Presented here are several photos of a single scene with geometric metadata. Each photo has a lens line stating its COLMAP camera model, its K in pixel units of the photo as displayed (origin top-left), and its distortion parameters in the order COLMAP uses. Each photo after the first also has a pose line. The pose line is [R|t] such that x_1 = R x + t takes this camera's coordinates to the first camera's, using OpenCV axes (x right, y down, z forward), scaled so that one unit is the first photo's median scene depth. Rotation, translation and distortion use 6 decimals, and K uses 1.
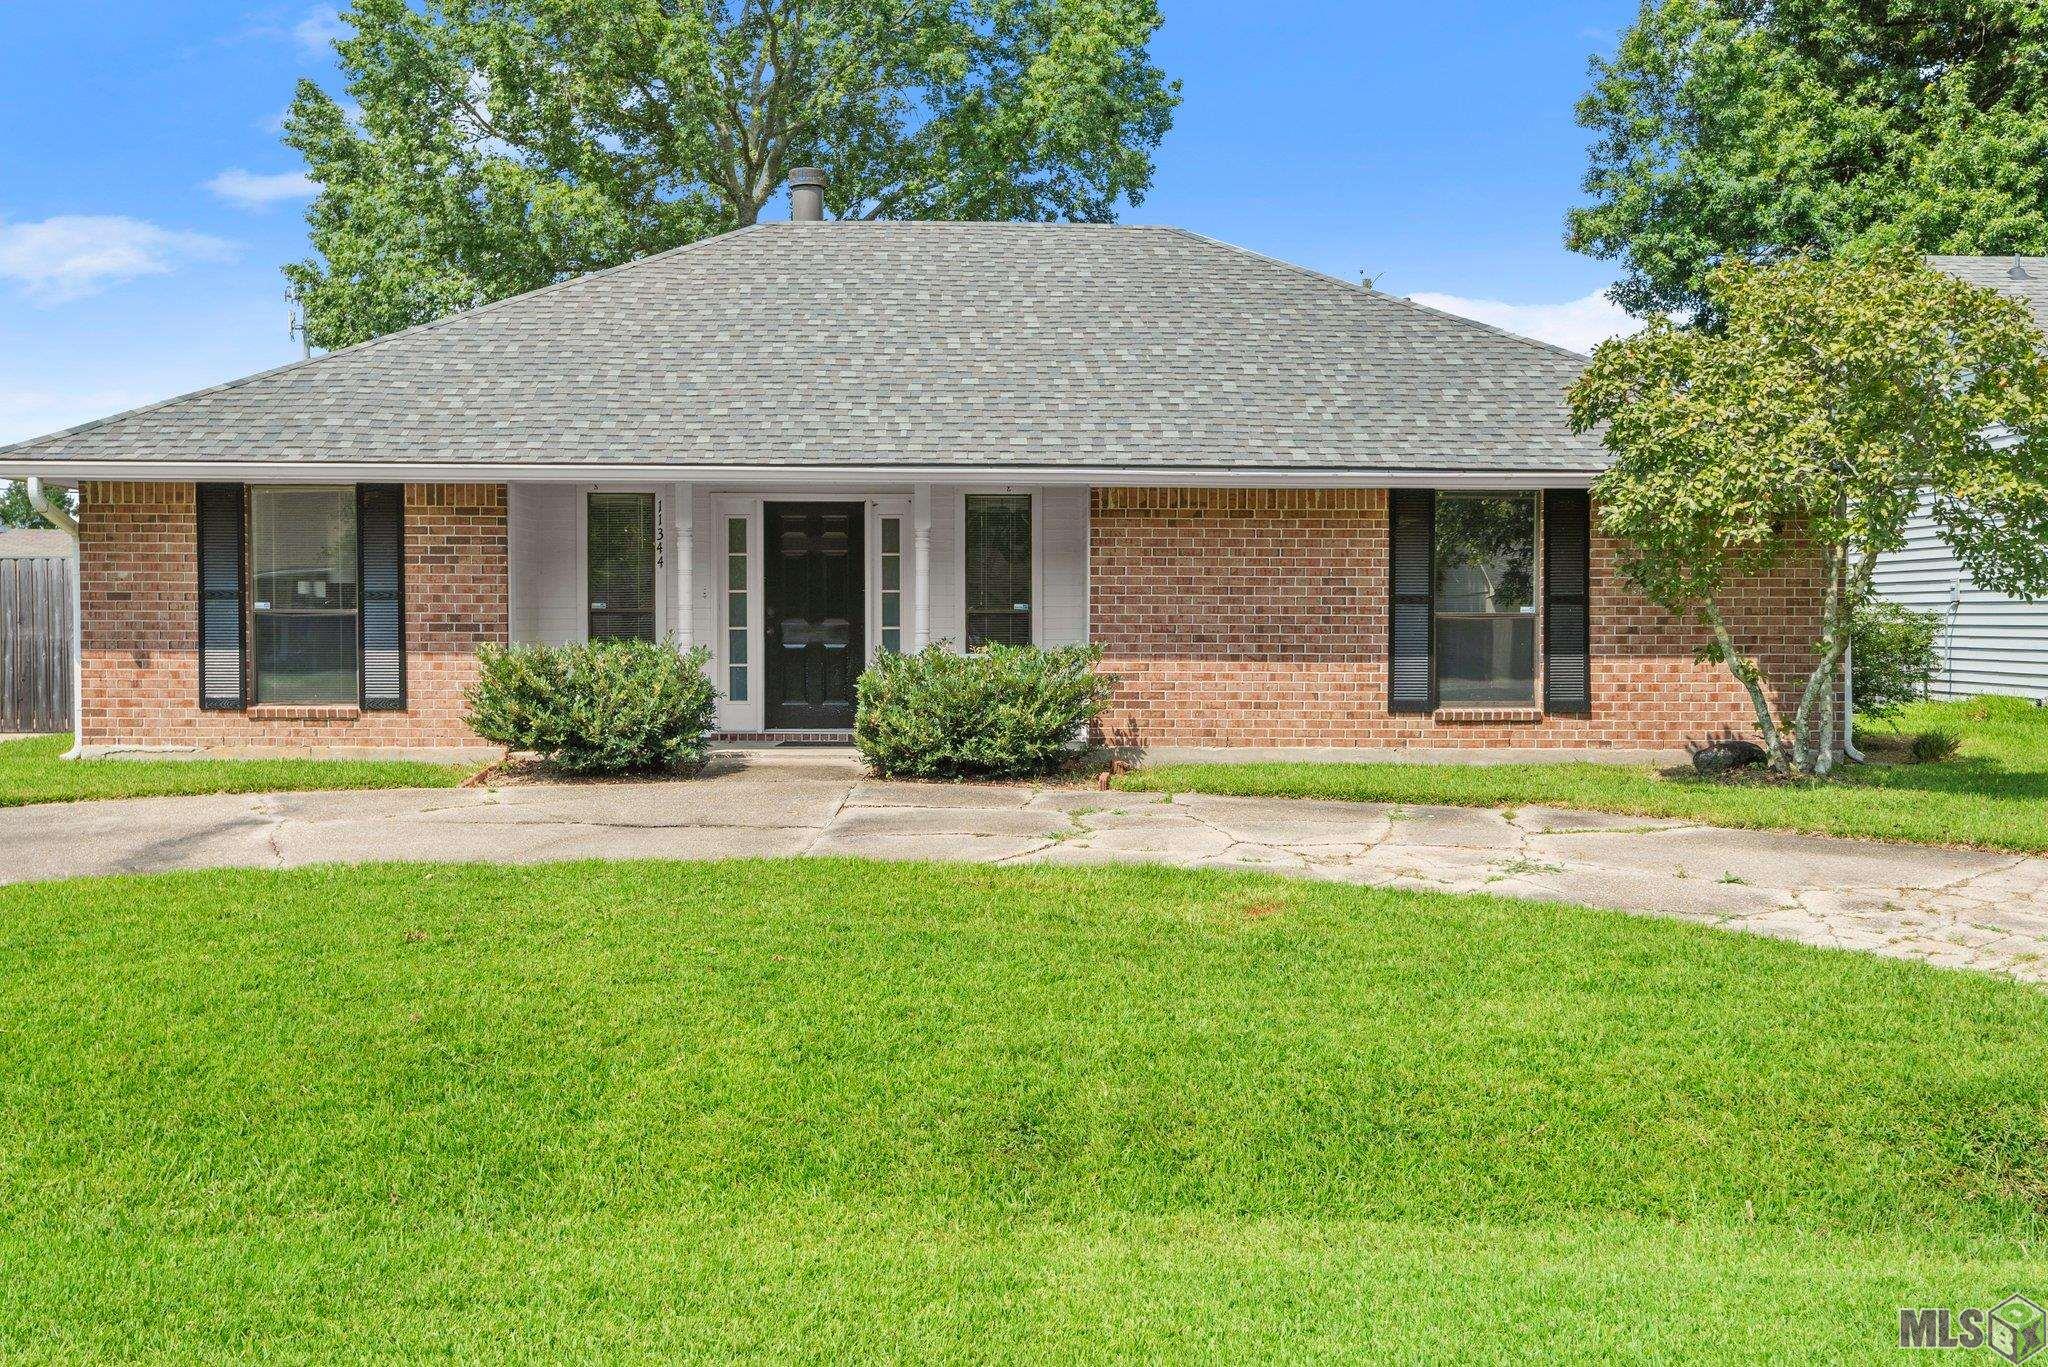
lens RADIAL K [[1962.7, 0, 1009.9], [0, 1962.7, 654.1], [0, 0, 1]] dist [0.074616, -0.126987]
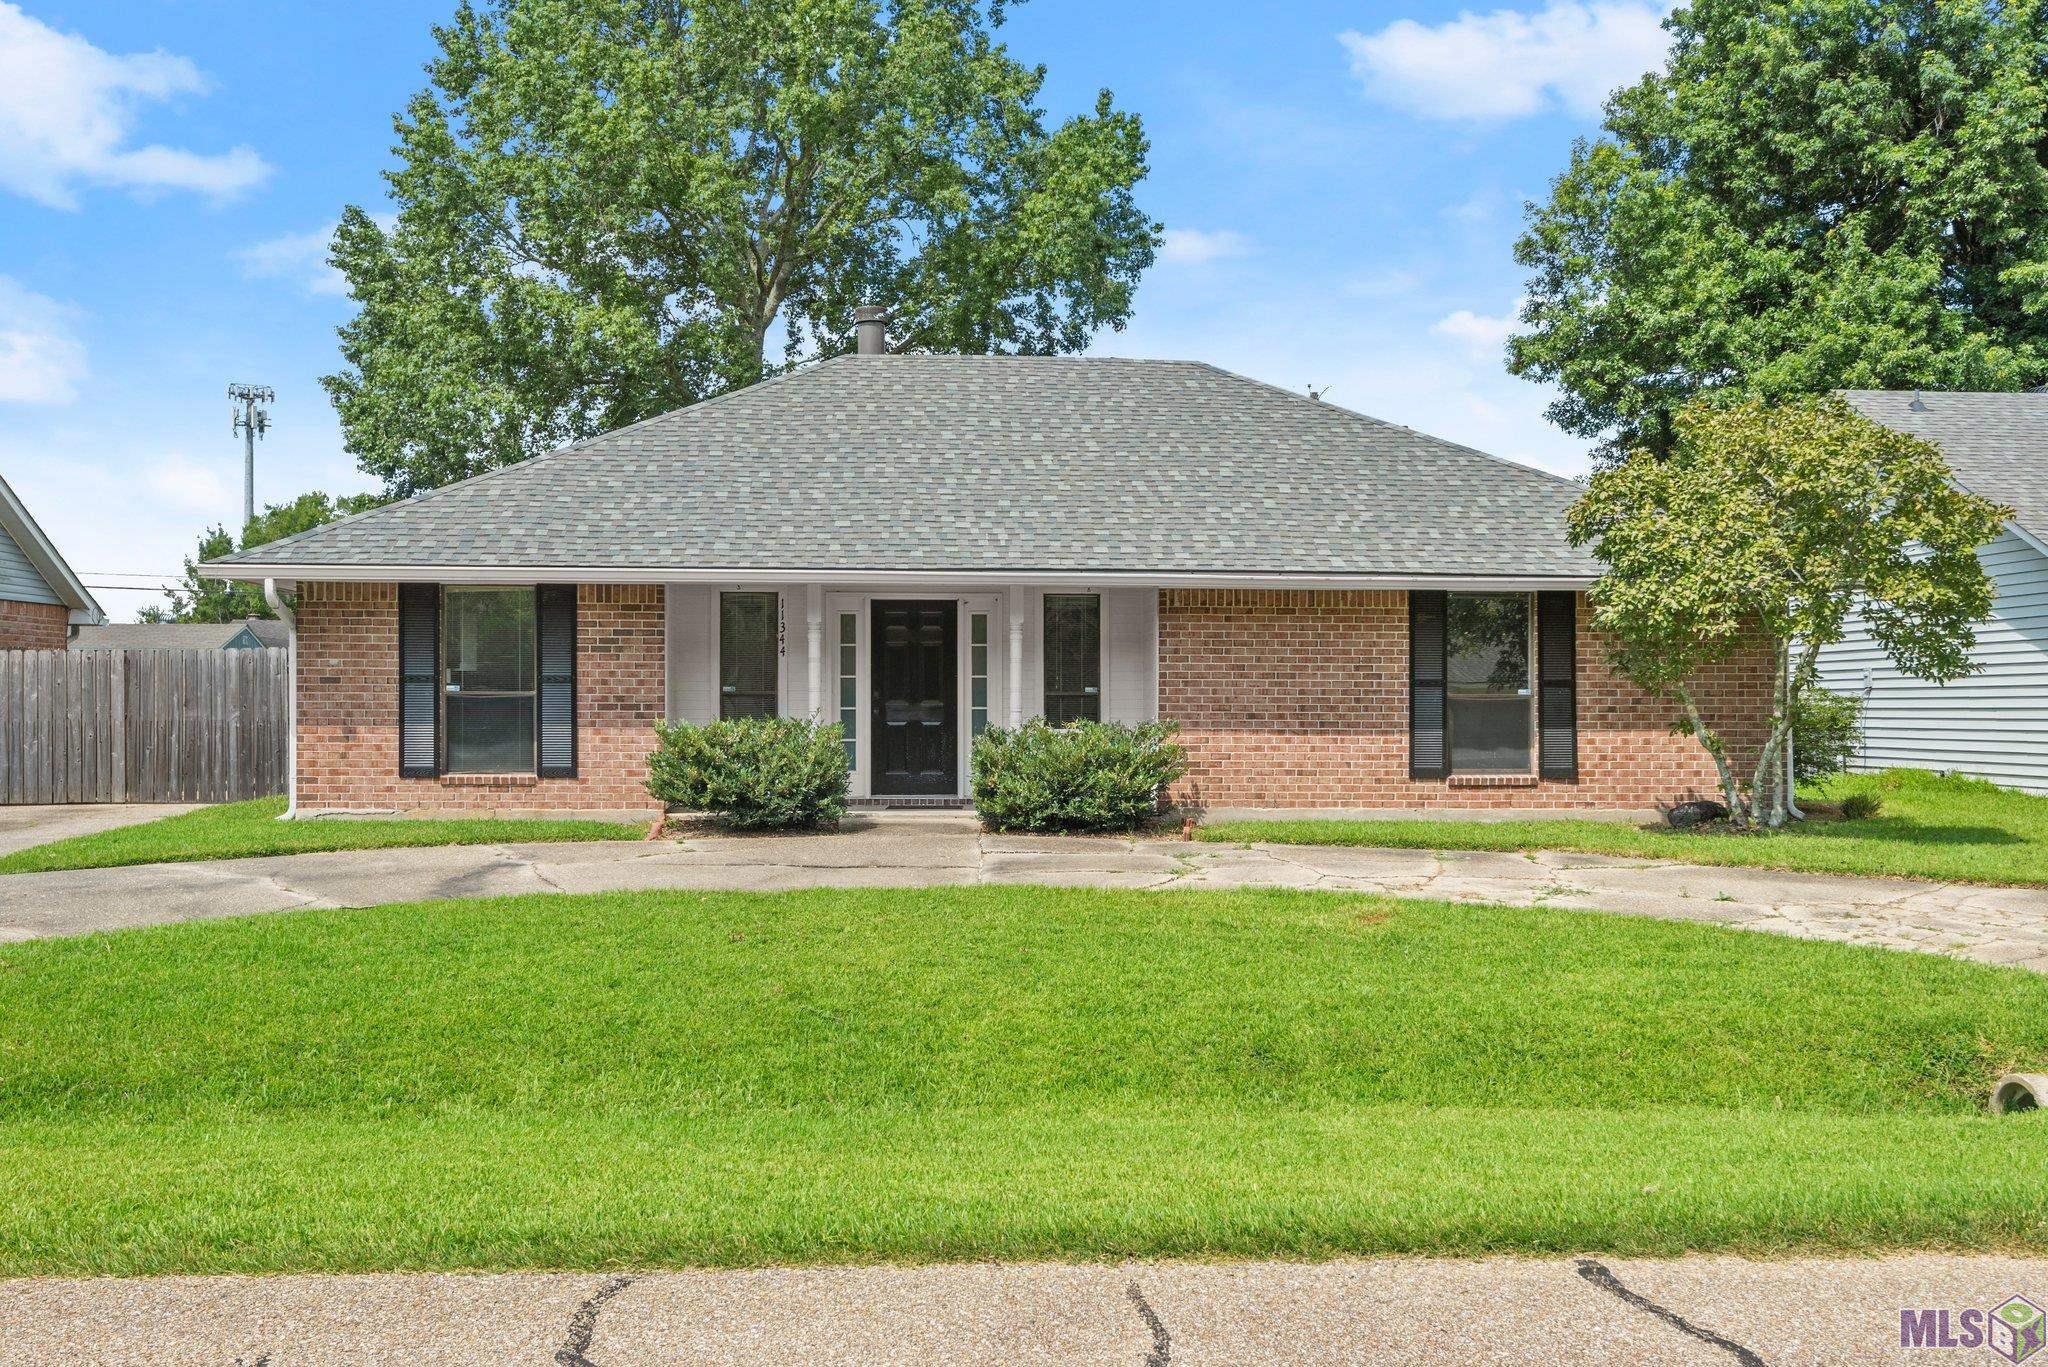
lens RADIAL K [[1925.0, 0, 1024.0], [0, 1925.0, 683.5], [0, 0, 1]] dist [0.091908, -0.160248]
pose [[0.998895, 0.000502, 0.046995, -0.095051], [0.001023, 0.999474, -0.032416, 0.009954], [-0.046986, 0.032428, 0.998369, -0.154331]]
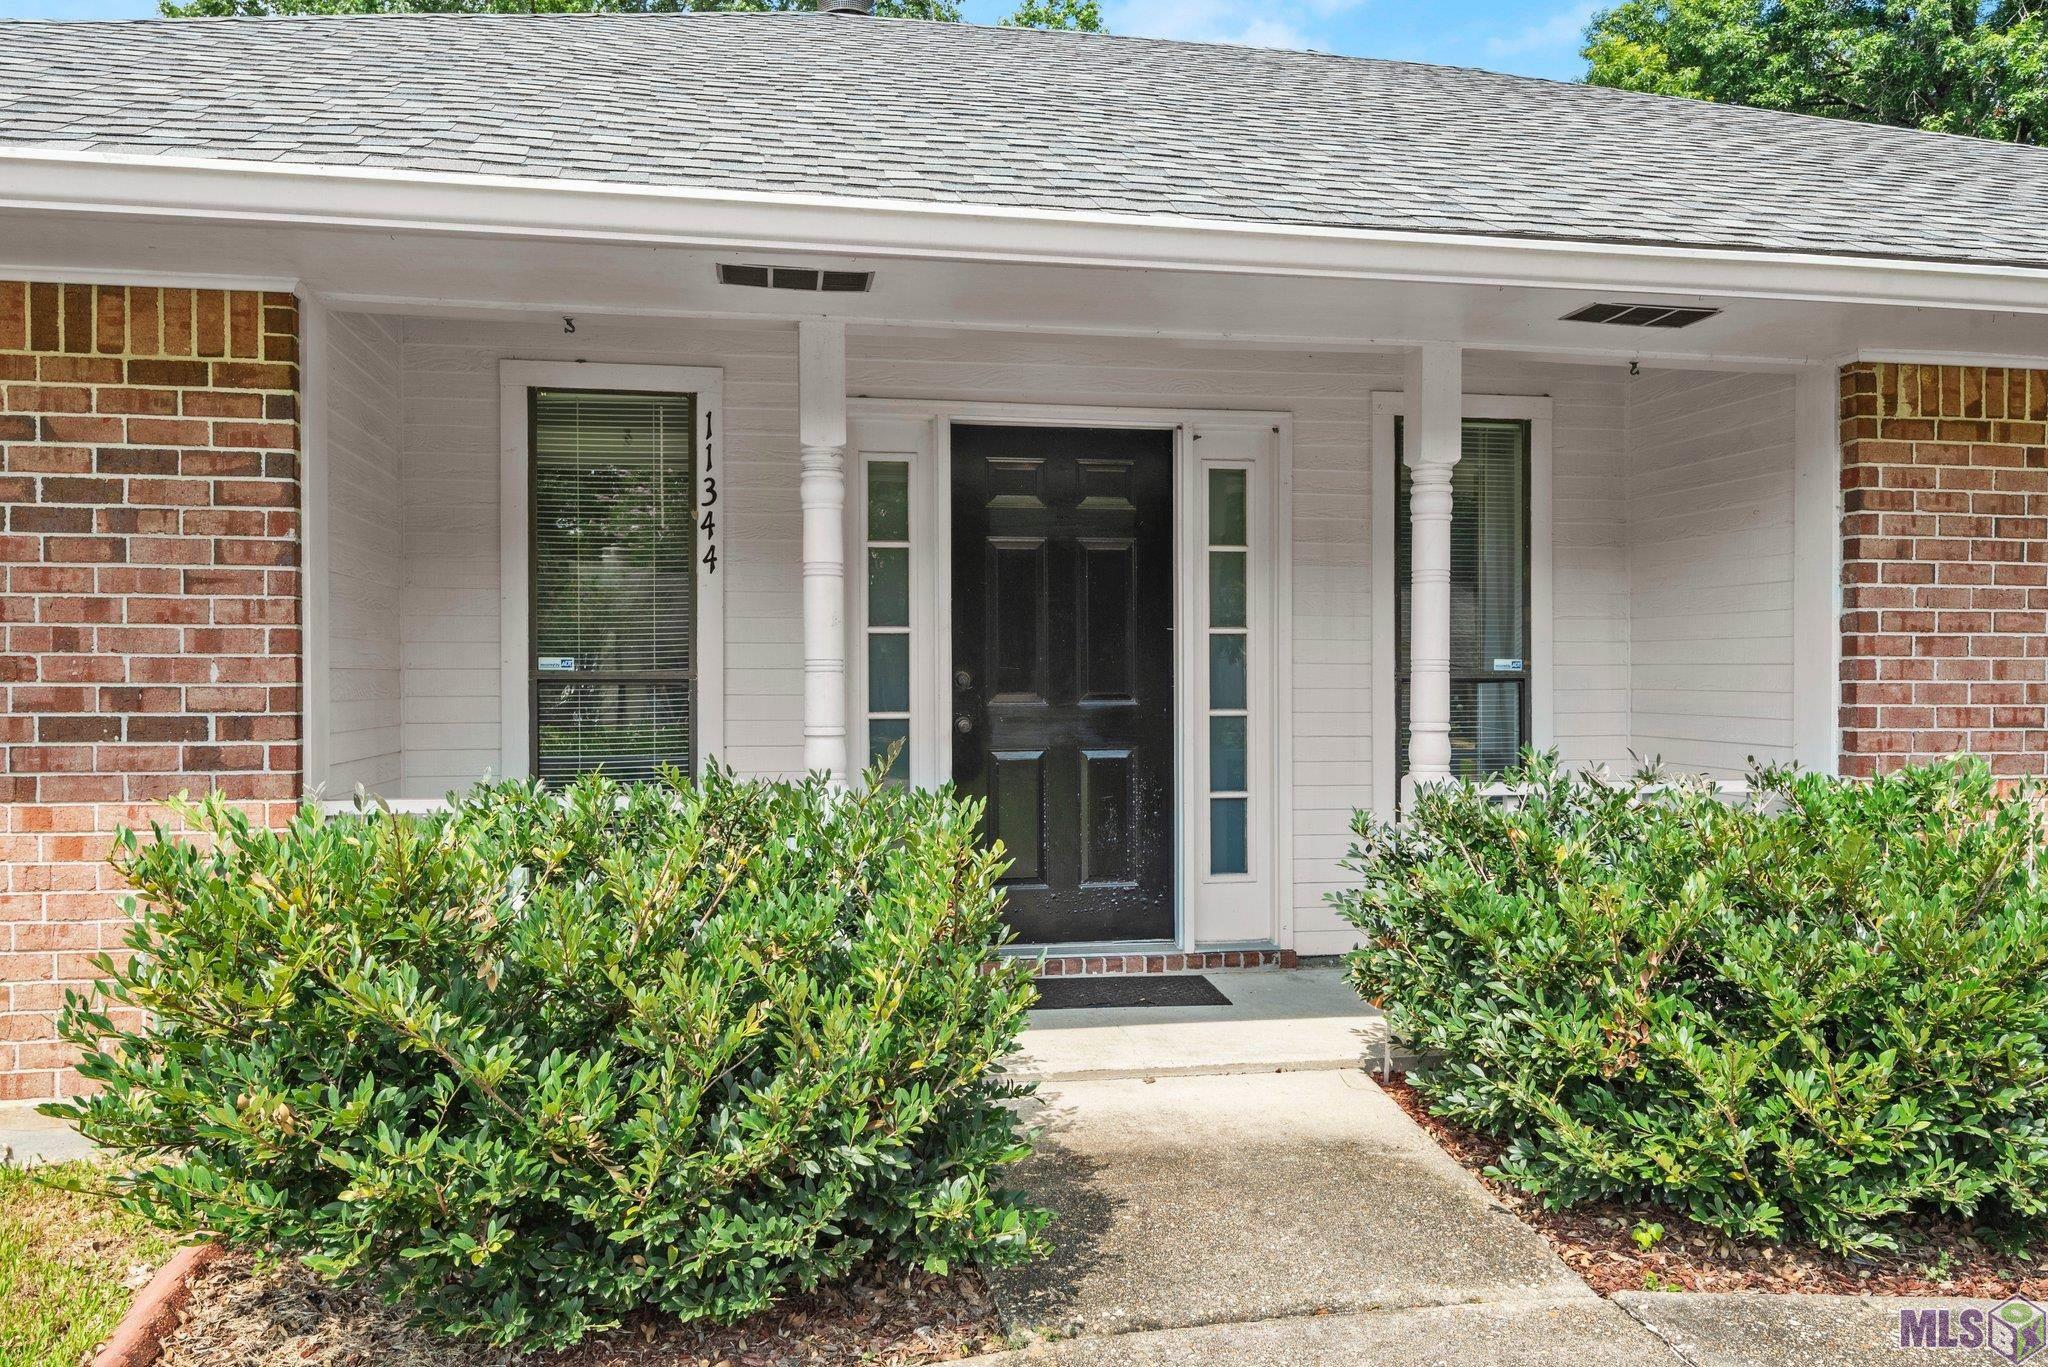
lens RADIAL K [[1463.6, 0, 1024.0], [0, 1463.6, 683.5], [0, 0, 1]] dist [0.048722, -0.048365]
pose [[0.987799, -0.002825, 0.155706, -0.171846], [0.005228, 0.999873, -0.015024, -0.016350], [-0.155644, 0.015654, 0.987689, 0.730865]]
